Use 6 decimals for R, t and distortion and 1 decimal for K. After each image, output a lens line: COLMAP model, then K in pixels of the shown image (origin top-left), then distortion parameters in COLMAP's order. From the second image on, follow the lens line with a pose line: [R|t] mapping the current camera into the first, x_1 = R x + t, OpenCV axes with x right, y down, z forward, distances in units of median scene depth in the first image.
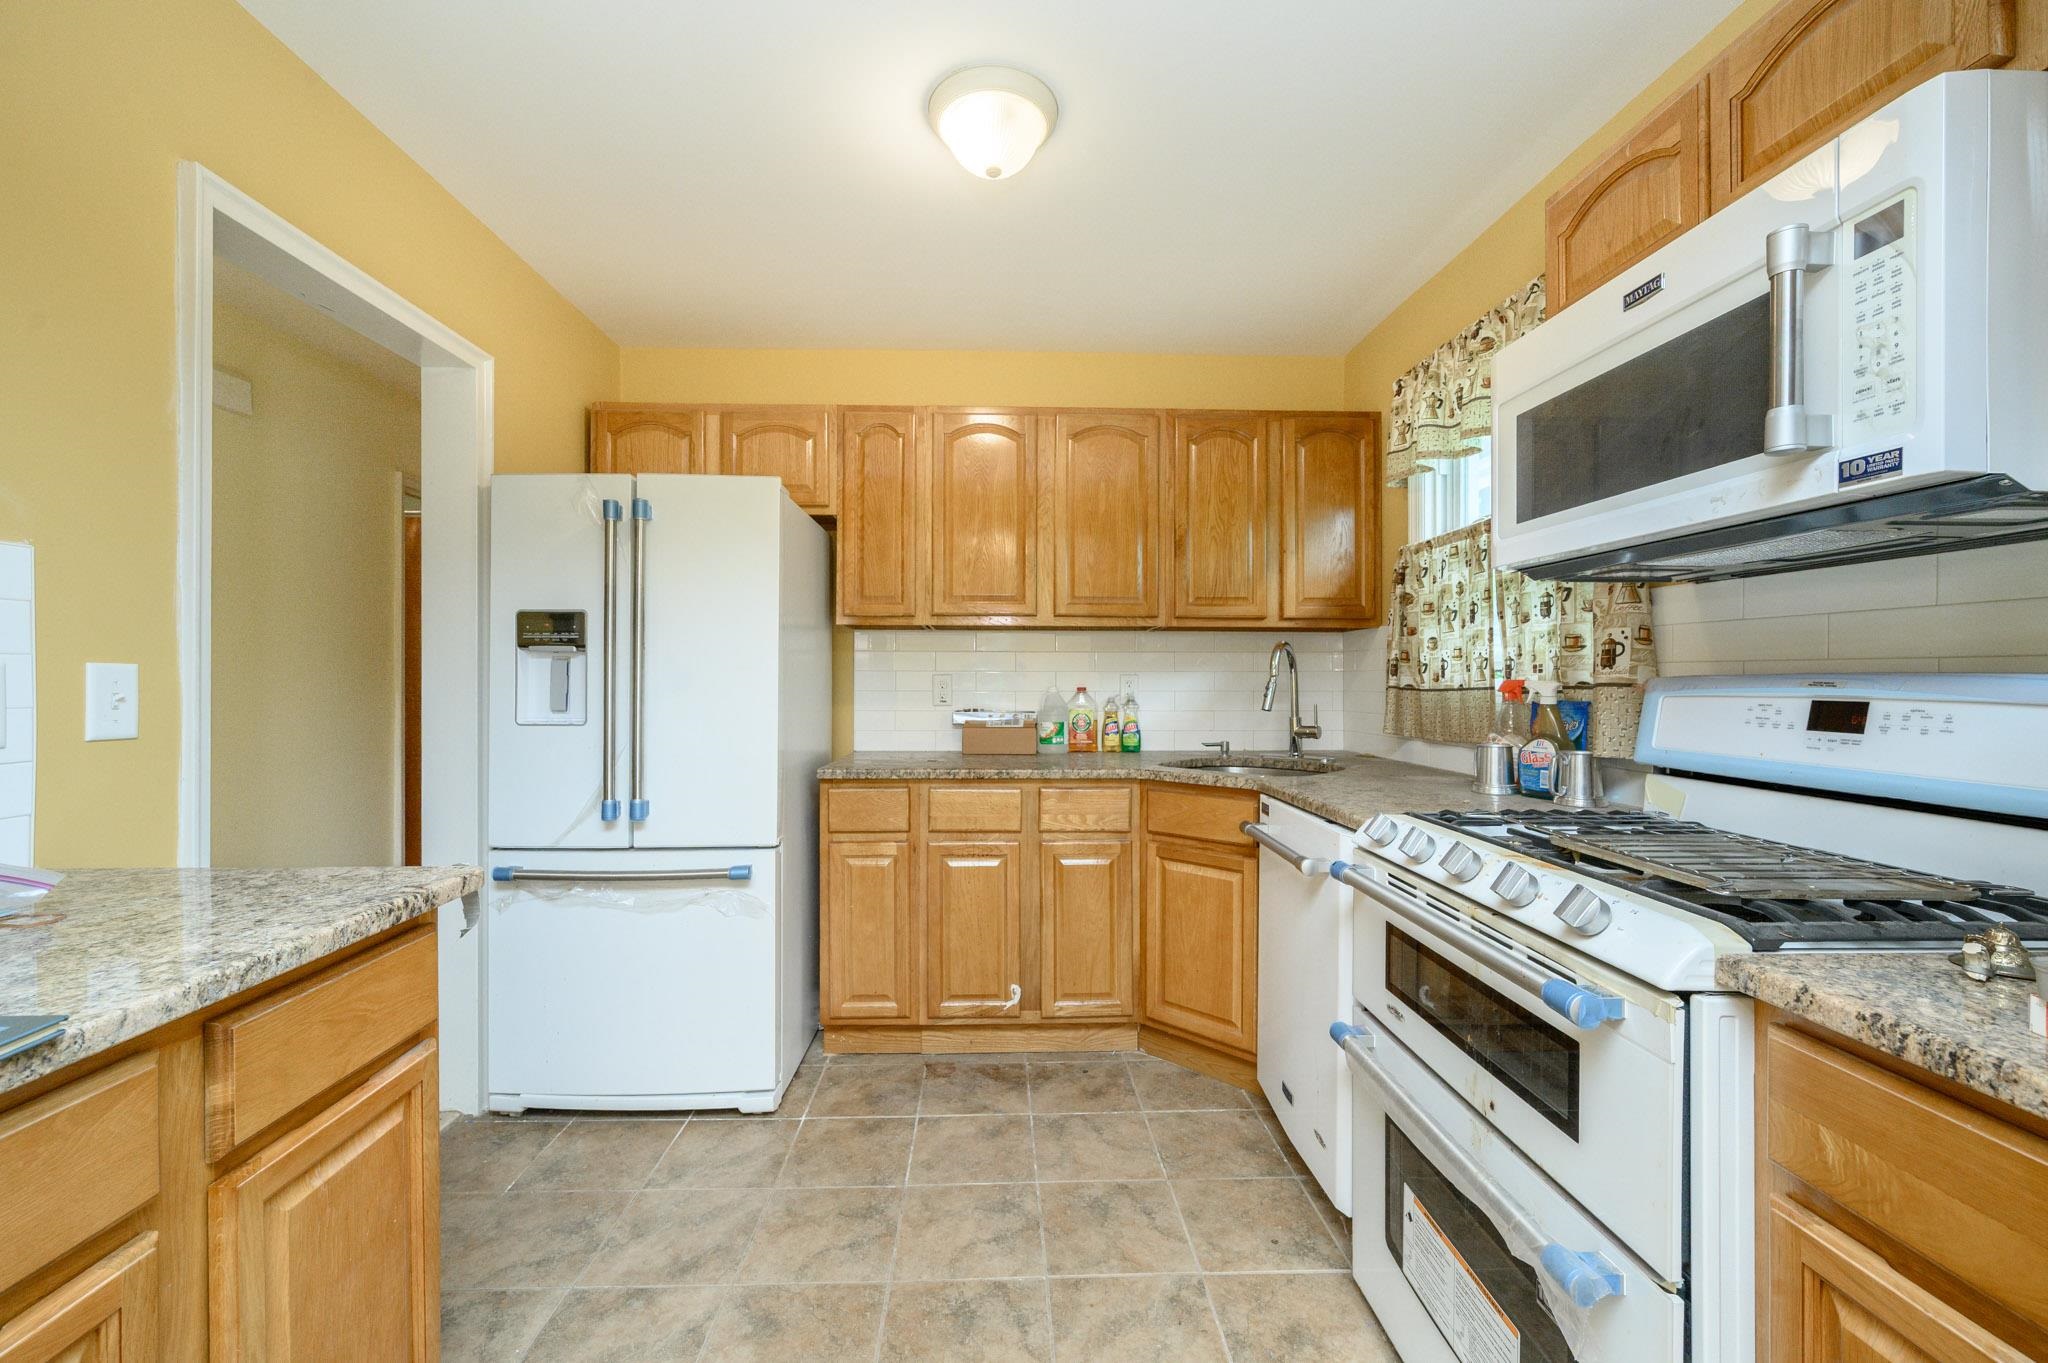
lens RADIAL K [[833.7, 0, 1025.0], [0, 833.7, 673.5], [0, 0, 1]] dist [-0.000324, 0.000117]
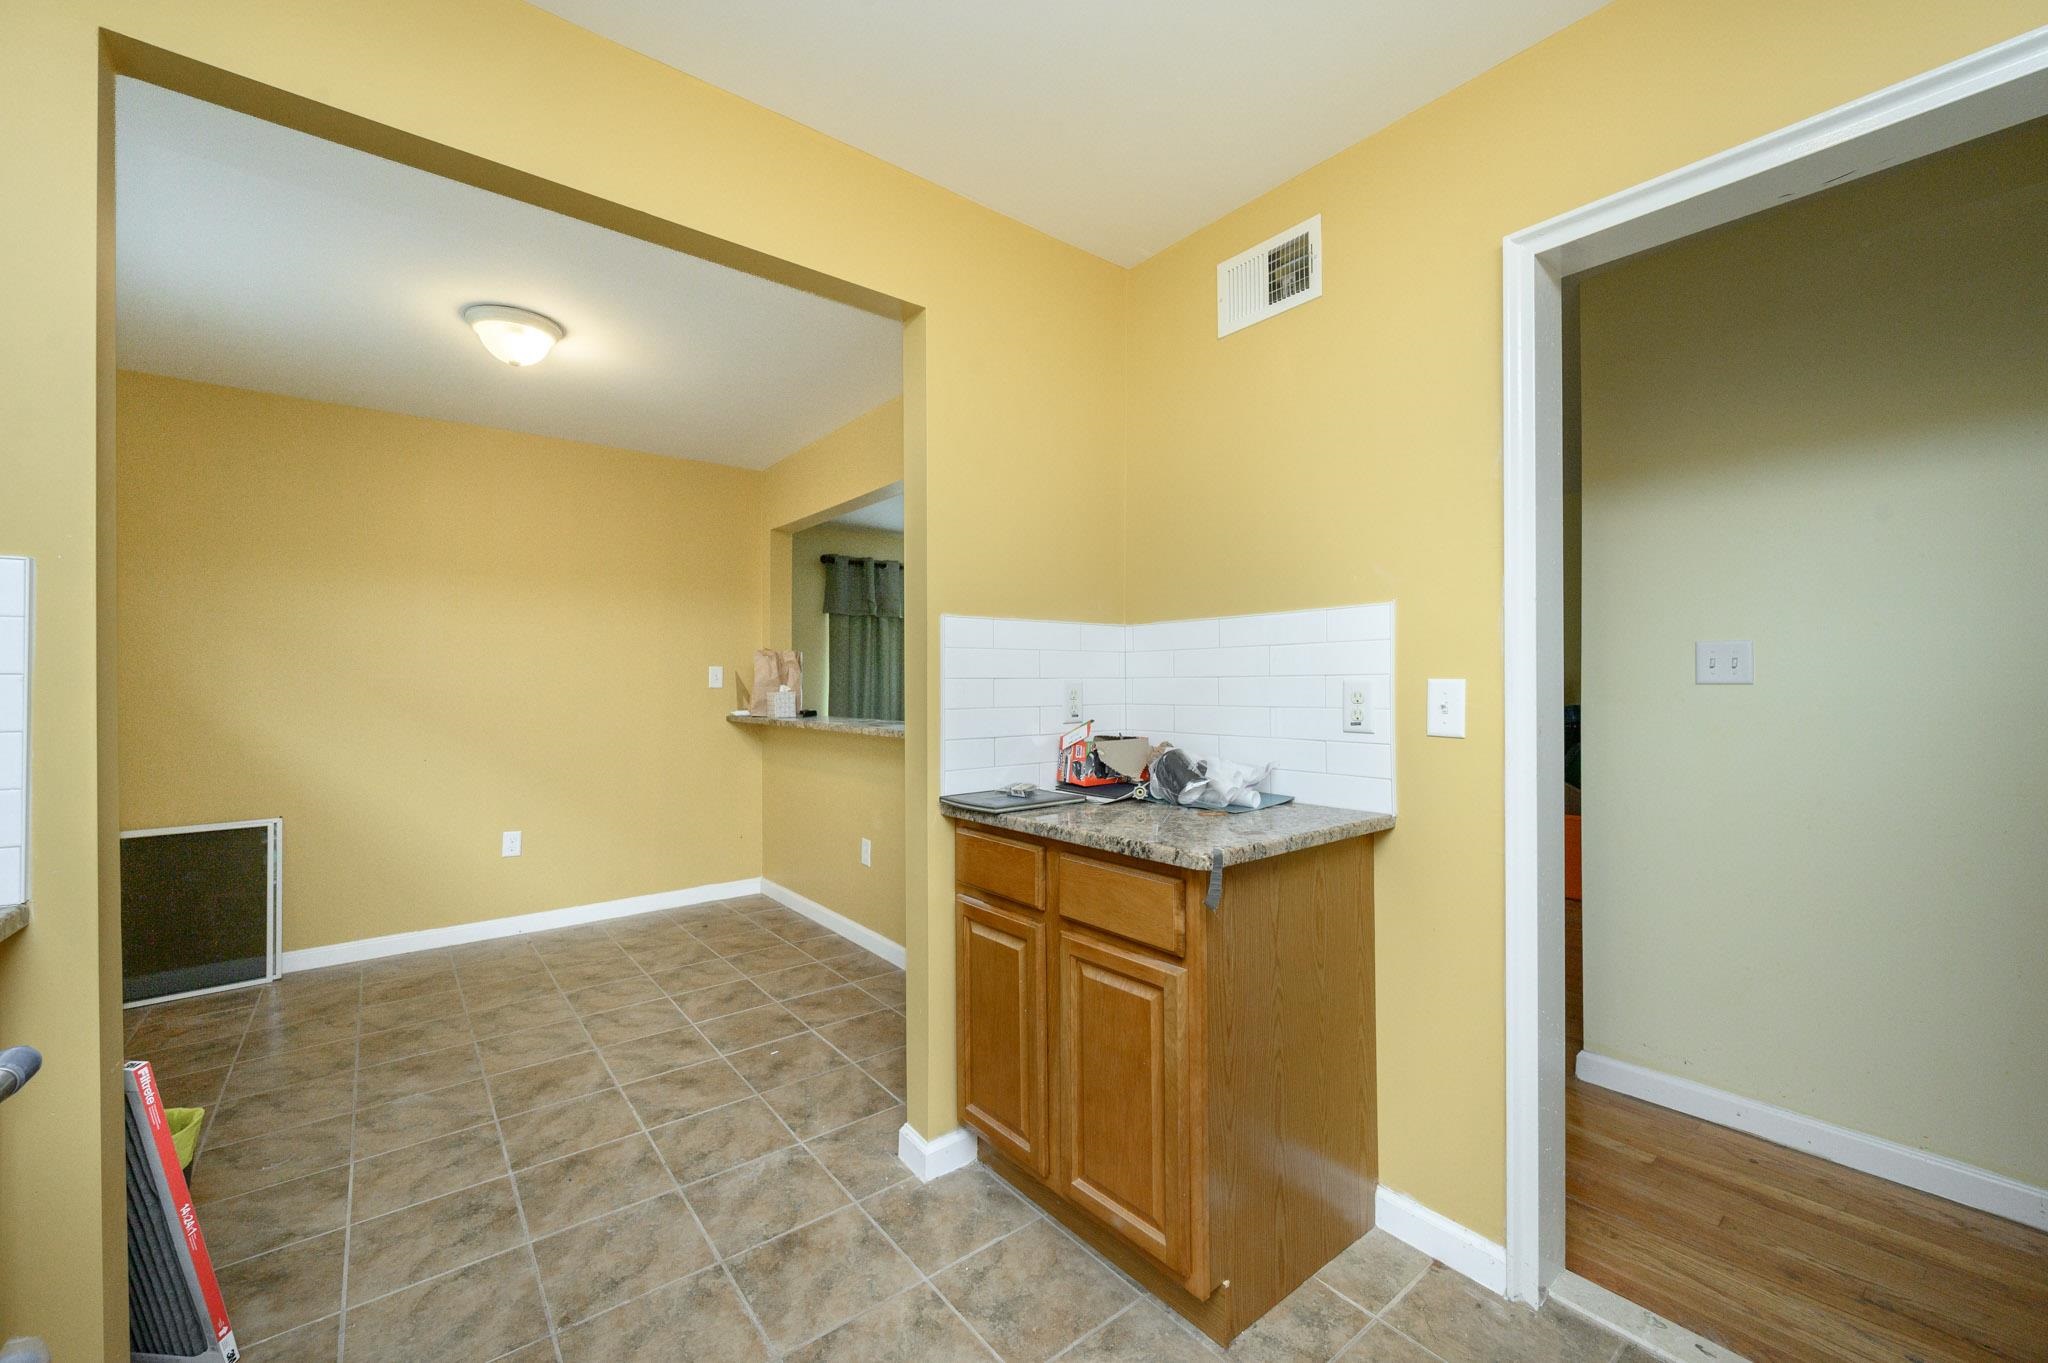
lens RADIAL K [[809.2, 0, 1018.9], [0, 809.2, 675.2], [0, 0, 1]] dist [-0.000556, 0.000372]
pose [[-0.809559, -0.002979, -0.587030, 0.116772], [0.003894, 0.999938, -0.010445, -0.003921], [0.587025, -0.010742, -0.809498, 0.927170]]
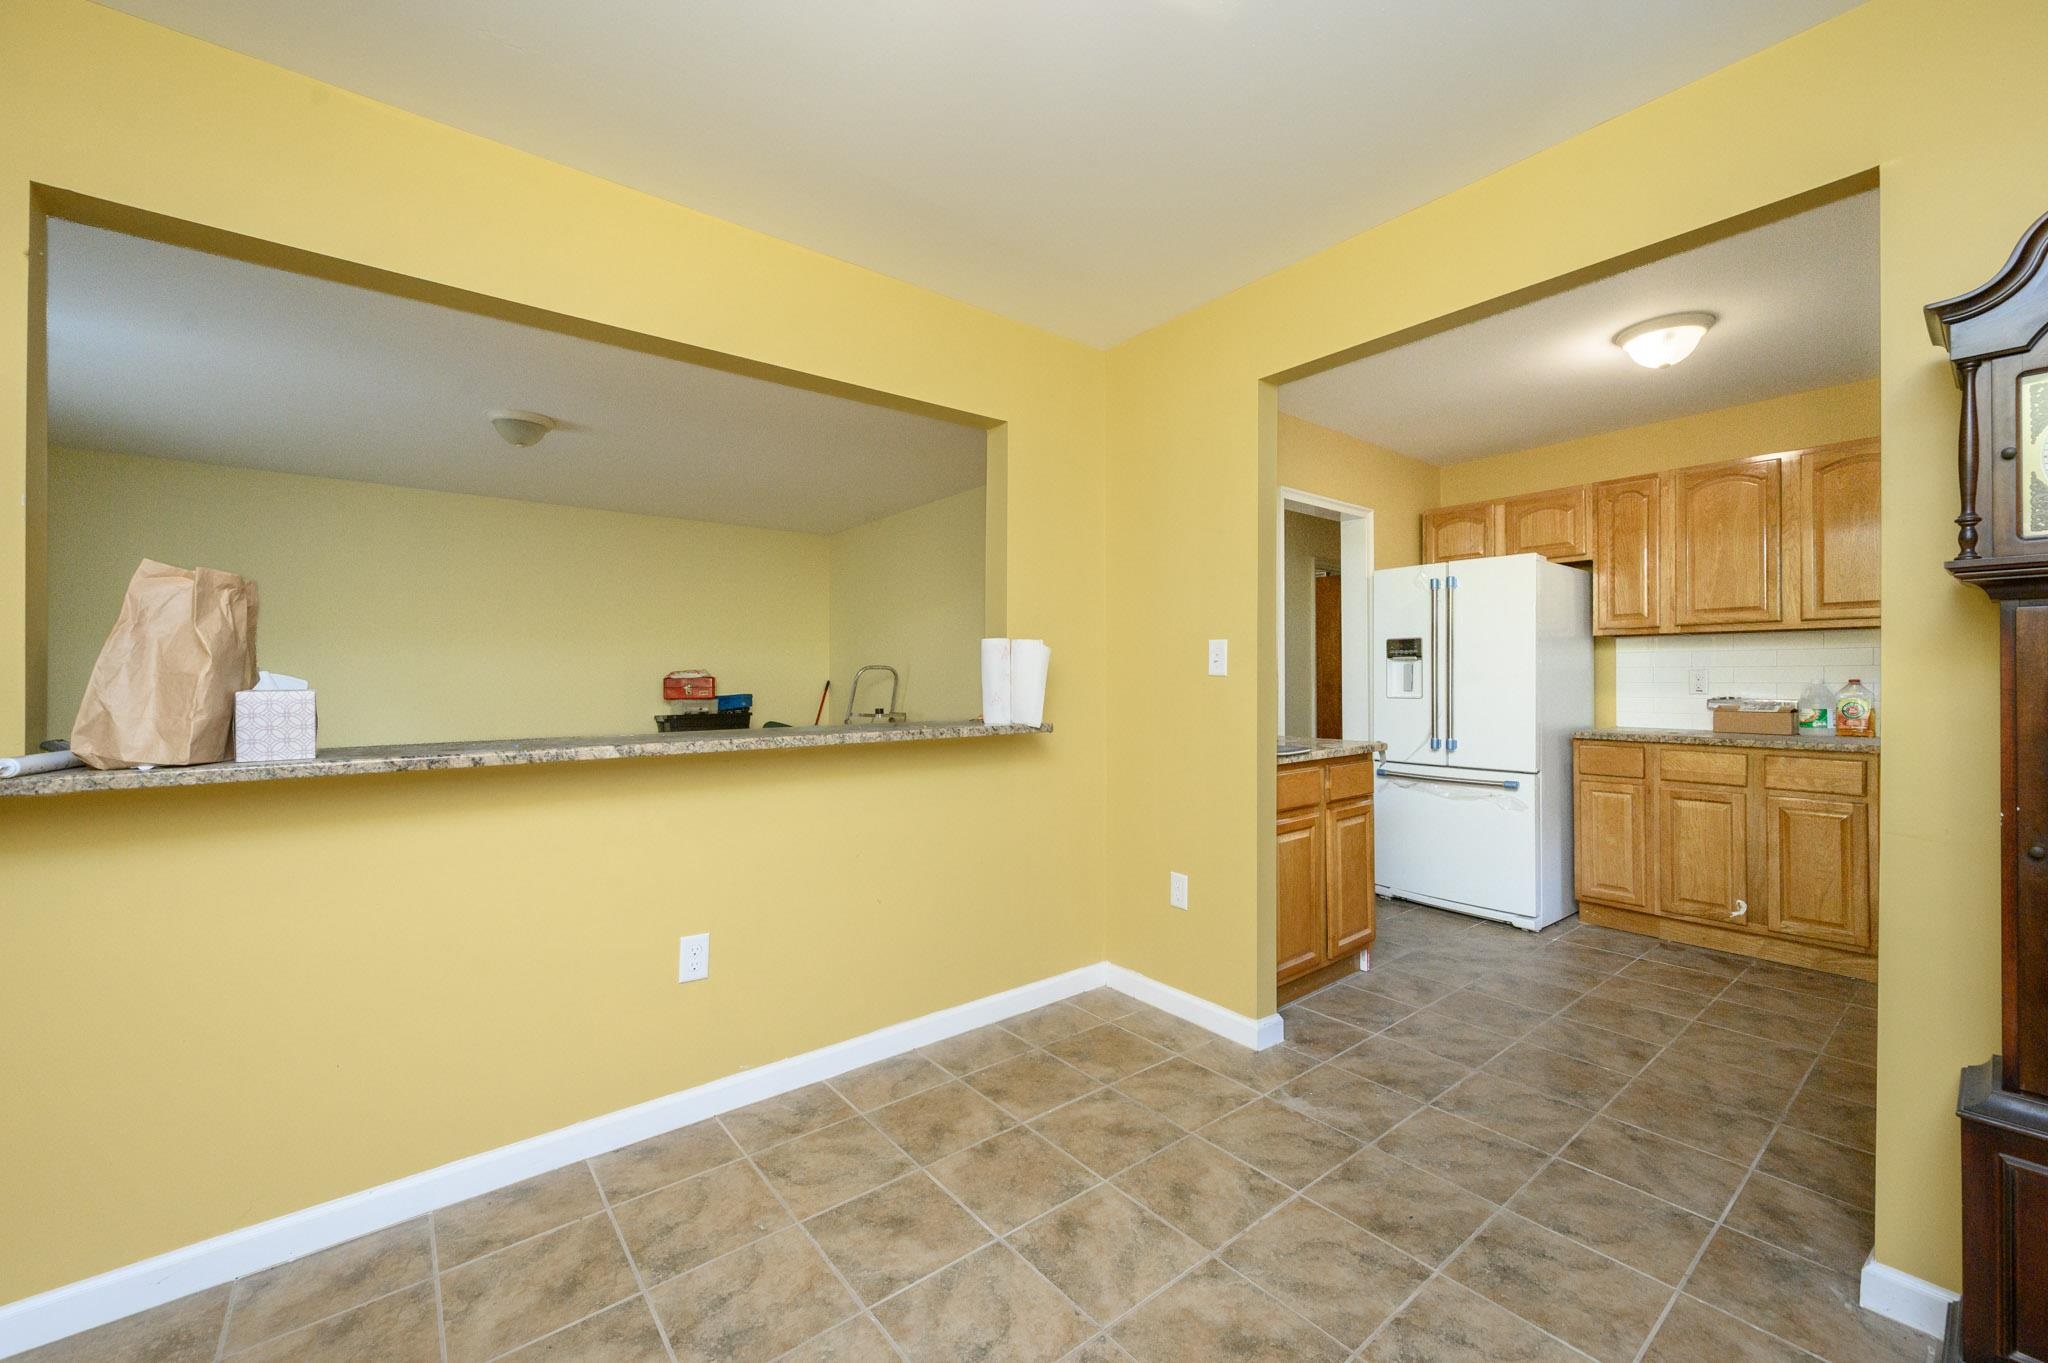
lens RADIAL K [[809.2, 0, 1018.9], [0, 809.2, 675.2], [0, 0, 1]] dist [-0.000556, 0.000372]
pose [[0.588896, -0.006396, -0.808184, 0.396460], [0.007618, 0.999968, -0.002362, 0.006600], [0.808173, -0.004766, 0.588926, -0.777671]]
